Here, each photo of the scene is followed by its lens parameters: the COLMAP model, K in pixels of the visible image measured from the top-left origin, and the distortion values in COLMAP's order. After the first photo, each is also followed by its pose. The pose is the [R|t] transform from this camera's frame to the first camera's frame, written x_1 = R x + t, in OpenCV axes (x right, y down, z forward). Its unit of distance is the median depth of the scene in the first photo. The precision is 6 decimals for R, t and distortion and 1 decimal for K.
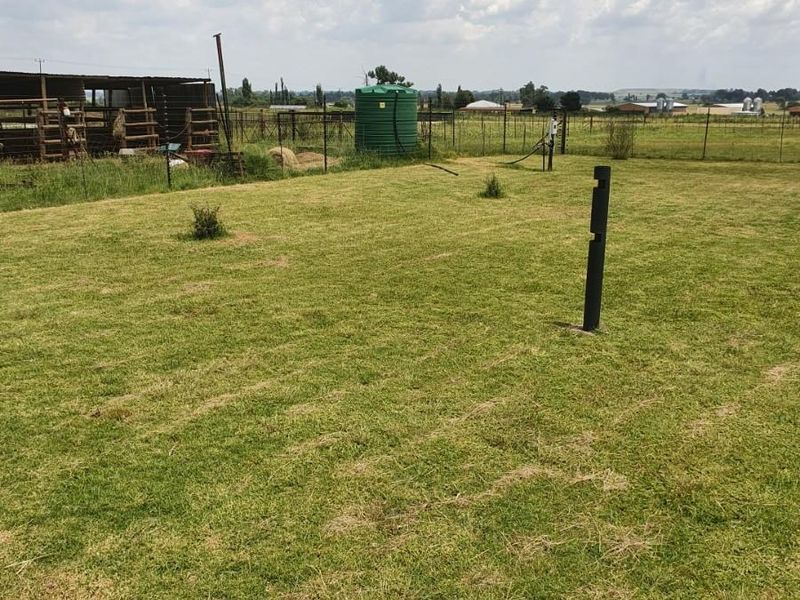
lens RADIAL K [[753.3, 0, 400.0], [0, 753.3, 300.0], [0, 0, 1]] dist [0.047811, -0.176318]
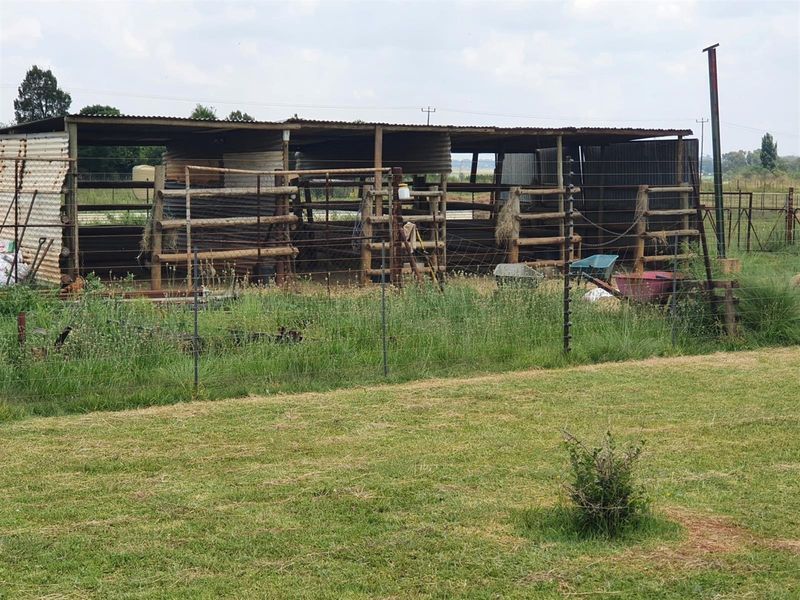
lens RADIAL K [[1345.7, 0, 400.0], [0, 1345.7, 300.0], [0, 0, 1]] dist [0.025638, -0.062787]
pose [[0.896635, 0.038112, -0.441127, -0.026767], [-0.109522, 0.984419, -0.137564, -0.042233], [0.429011, 0.171658, 0.886839, 0.163652]]
